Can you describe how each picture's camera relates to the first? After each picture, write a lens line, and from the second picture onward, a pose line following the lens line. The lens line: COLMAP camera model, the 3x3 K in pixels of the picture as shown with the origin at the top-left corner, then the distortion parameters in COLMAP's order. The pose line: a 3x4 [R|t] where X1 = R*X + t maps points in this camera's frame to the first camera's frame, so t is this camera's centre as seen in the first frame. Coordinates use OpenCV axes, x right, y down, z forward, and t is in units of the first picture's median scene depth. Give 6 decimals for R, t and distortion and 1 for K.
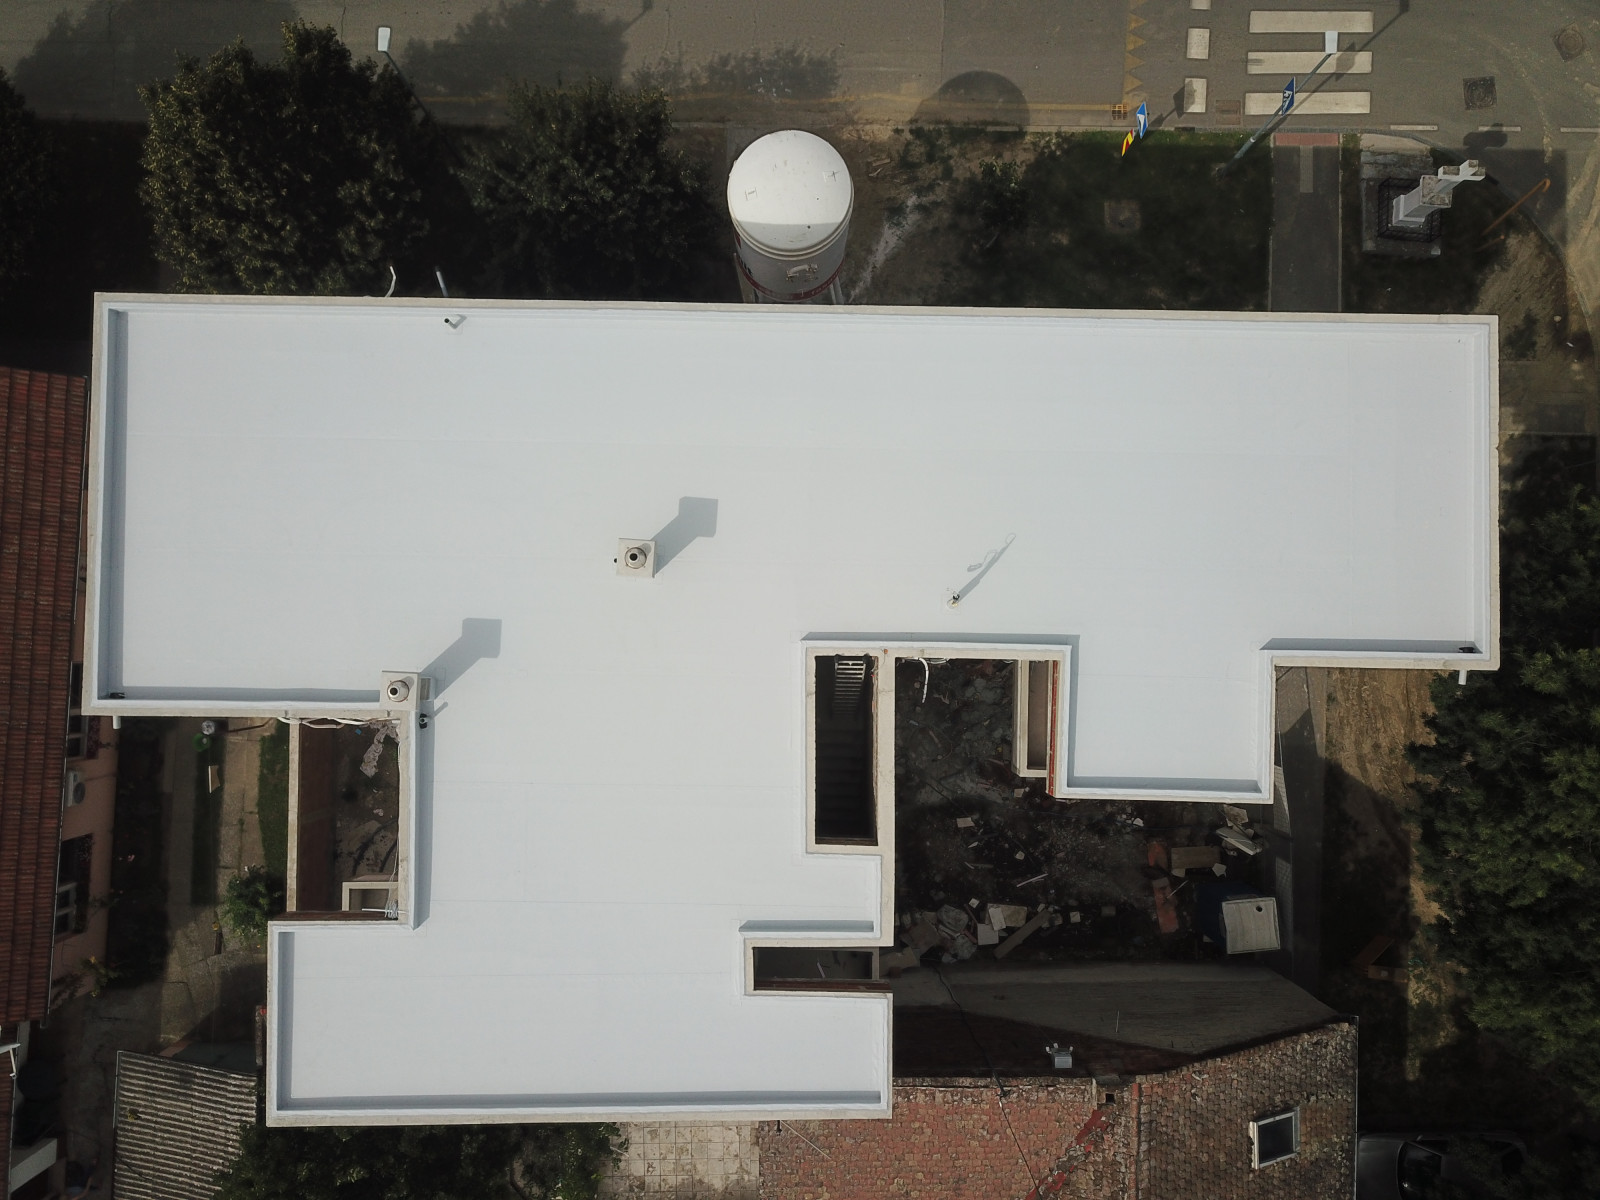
lens RADIAL K [[1210.5, 0, 800.0], [0, 1210.5, 600.0], [0, 0, 1]] dist [0.008868, 0.004160]
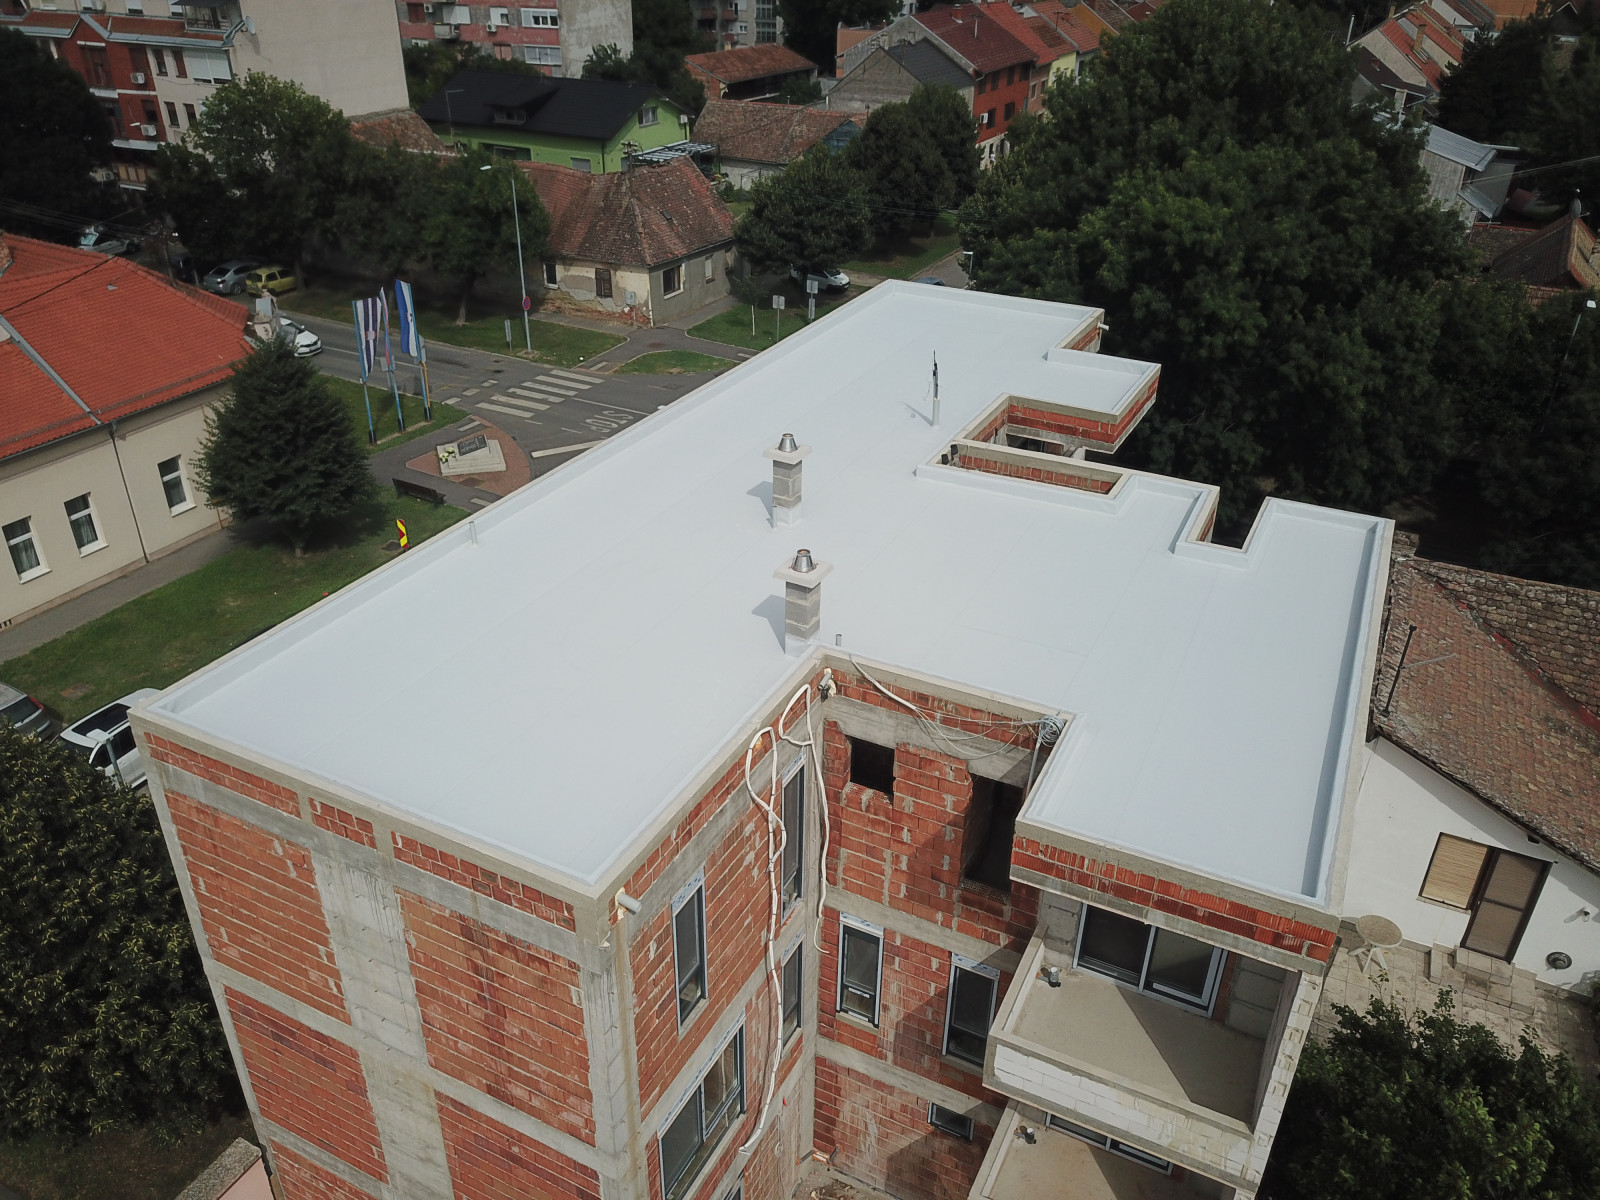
lens RADIAL K [[1210.5, 0, 800.0], [0, 1210.5, 600.0], [0, 0, 1]] dist [0.008868, 0.004160]
pose [[0.473237, -0.394428, 0.787701, -0.962646], [0.877938, 0.284864, -0.384808, 0.387495], [-0.072609, 0.873658, 0.481092, 0.588995]]
